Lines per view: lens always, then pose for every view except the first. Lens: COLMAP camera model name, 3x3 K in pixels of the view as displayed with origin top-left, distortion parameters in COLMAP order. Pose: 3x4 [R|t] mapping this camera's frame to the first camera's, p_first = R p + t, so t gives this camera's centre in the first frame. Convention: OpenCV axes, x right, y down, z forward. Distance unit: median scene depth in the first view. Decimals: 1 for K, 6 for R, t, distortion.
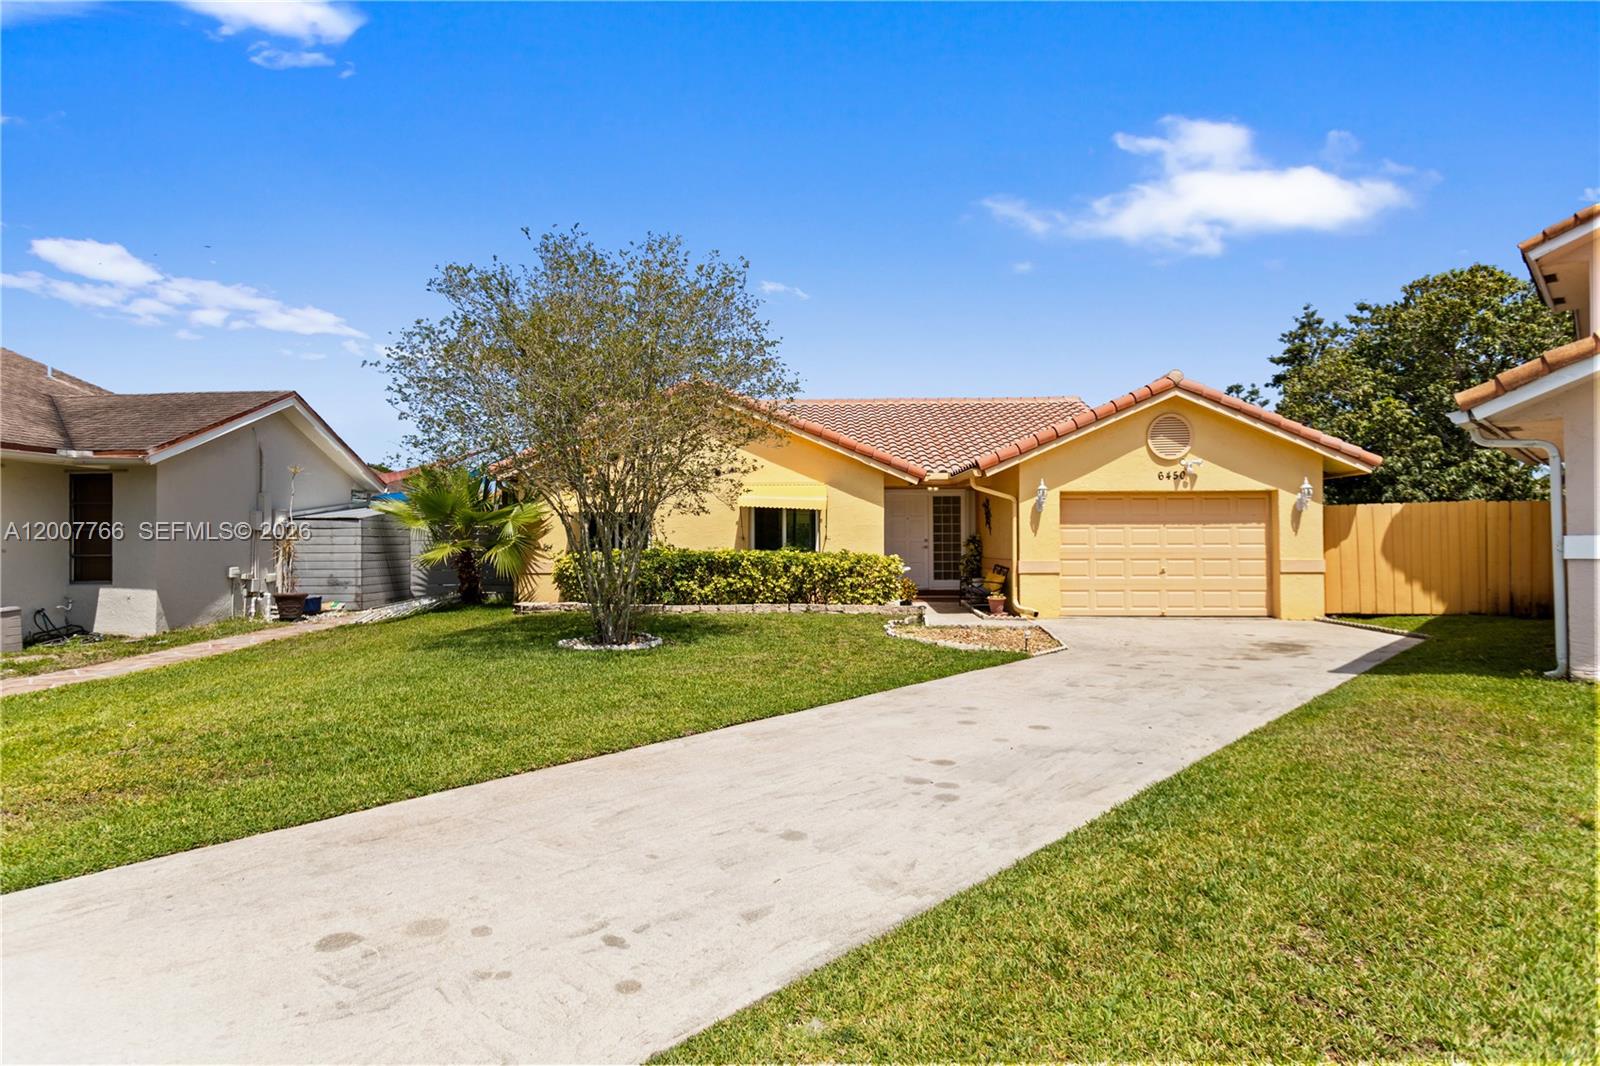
lens RADIAL K [[885.9, 0, 797.9], [0, 885.9, 532.2], [0, 0, 1]] dist [-0.002159, -0.002345]
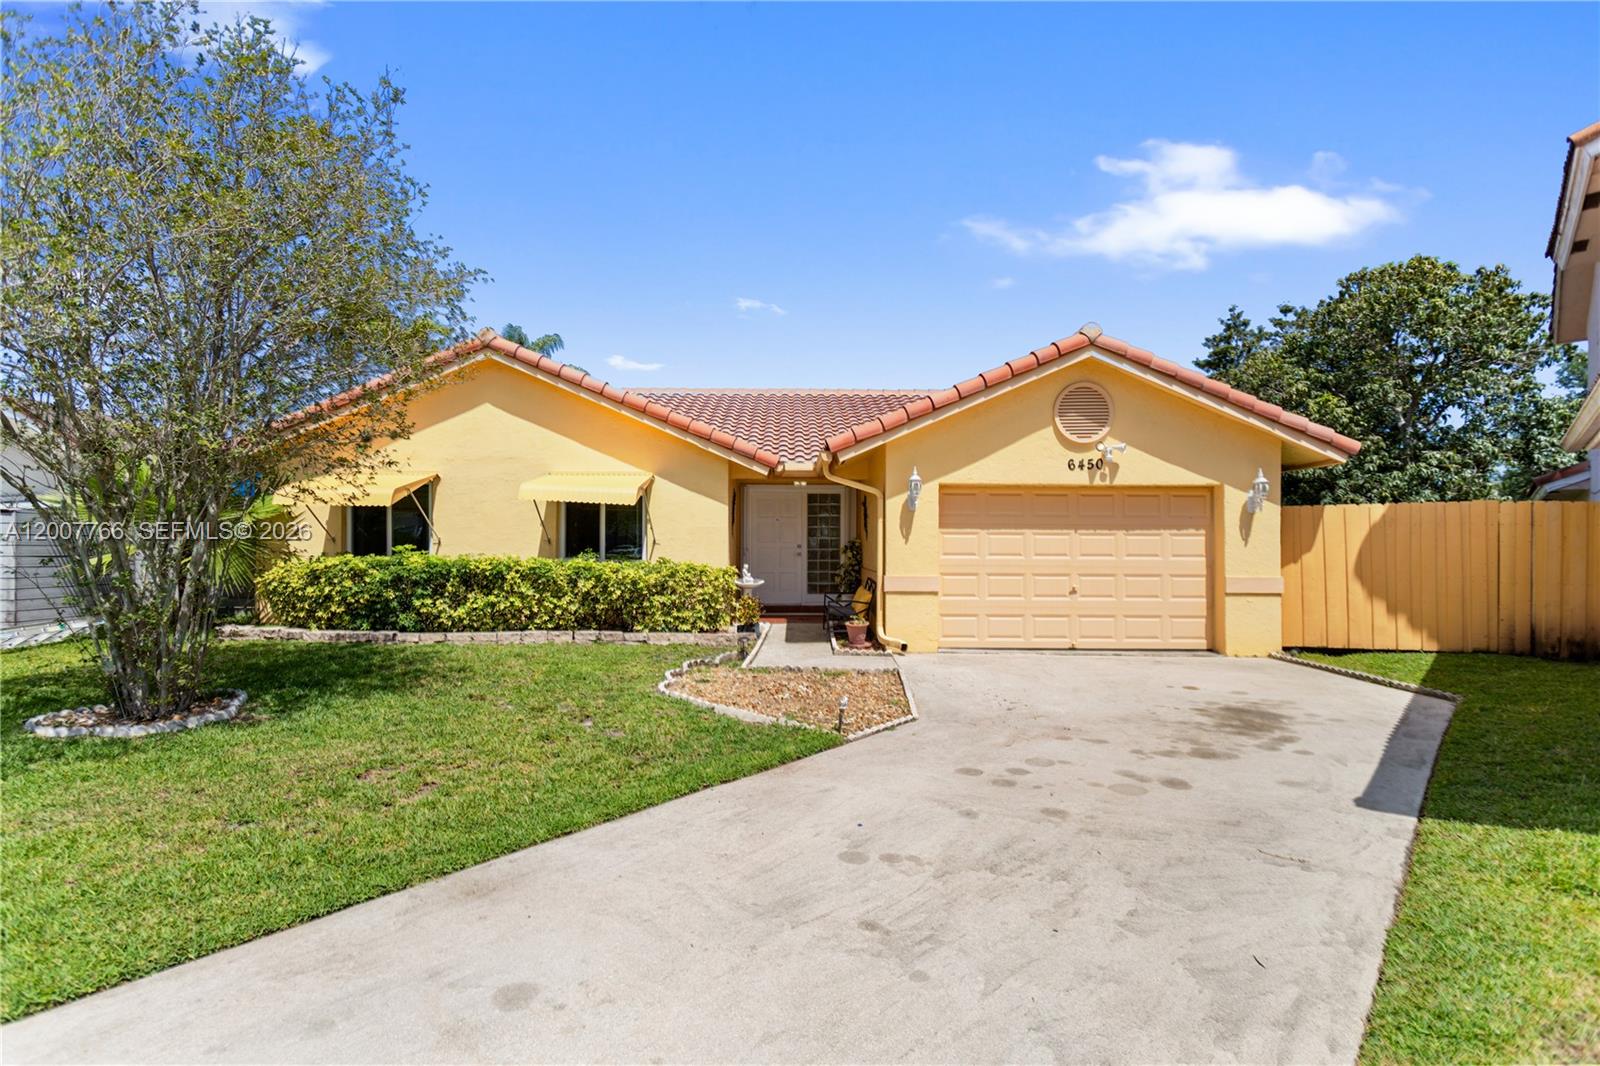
lens RADIAL K [[765.8, 0, 803.5], [0, 765.8, 534.6], [0, 0, 1]] dist [0.000856, 0.001826]
pose [[0.999423, 0.010066, 0.032437, 0.157304], [-0.009994, 0.999947, -0.002406, -0.000232], [-0.032459, 0.002081, 0.999471, 0.346442]]
